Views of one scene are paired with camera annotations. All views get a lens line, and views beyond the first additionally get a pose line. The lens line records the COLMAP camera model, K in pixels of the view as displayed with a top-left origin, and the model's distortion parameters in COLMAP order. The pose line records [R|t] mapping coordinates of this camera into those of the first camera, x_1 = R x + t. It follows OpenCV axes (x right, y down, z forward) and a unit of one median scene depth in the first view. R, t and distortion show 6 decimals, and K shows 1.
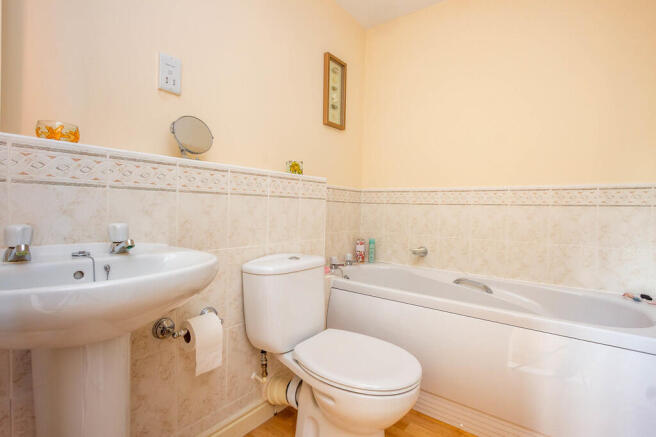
lens RADIAL K [[312.7, 0, 328.0], [0, 312.7, 218.5], [0, 0, 1]] dist [-0.015014, -0.000050]
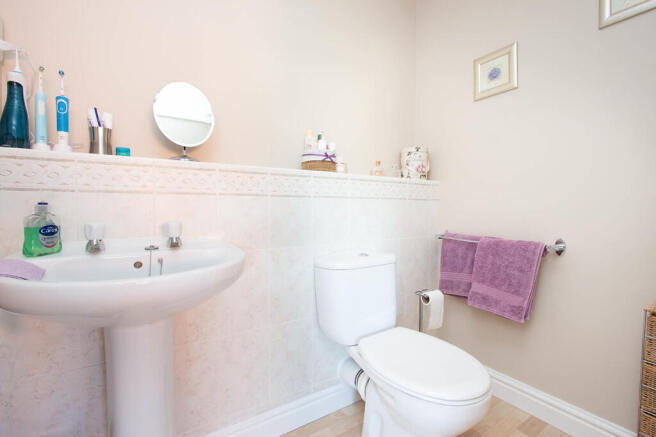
lens RADIAL K [[278.2, 0, 327.6], [0, 278.2, 212.4], [0, 0, 1]] dist [-0.043047, 0.000119]
pose [[0.955669, -0.018958, -0.293833, 0.194252], [0.013650, 0.999705, -0.020105, -0.001969], [0.294128, 0.015203, 0.955645, 0.238352]]
